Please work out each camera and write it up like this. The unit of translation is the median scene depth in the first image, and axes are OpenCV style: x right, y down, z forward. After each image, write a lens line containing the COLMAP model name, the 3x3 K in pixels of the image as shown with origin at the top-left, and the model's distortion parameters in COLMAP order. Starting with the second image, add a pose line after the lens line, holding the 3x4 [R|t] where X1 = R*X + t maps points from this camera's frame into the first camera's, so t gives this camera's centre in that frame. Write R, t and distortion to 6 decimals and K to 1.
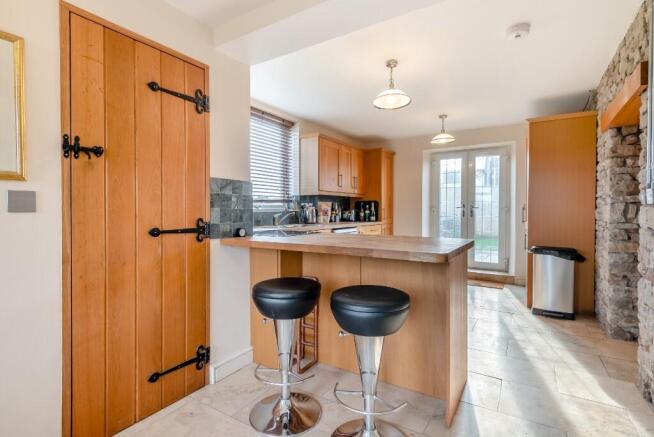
lens RADIAL K [[333.5, 0, 324.0], [0, 333.5, 214.5], [0, 0, 1]] dist [0.033650, 0.000305]
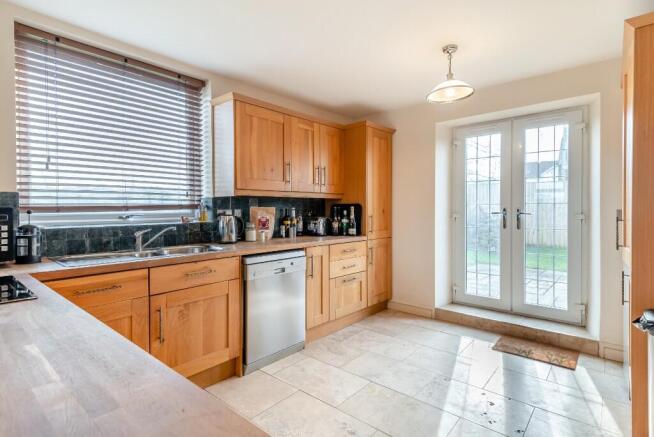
lens RADIAL K [[333.5, 0, 329.2], [0, 333.5, 214.5], [0, 0, 1]] dist [0.033650, 0.000305]
pose [[0.987360, -0.006148, -0.158377, 0.212669], [0.006024, 0.999981, -0.001268, -0.020781], [0.158381, 0.000298, 0.987378, 0.369036]]
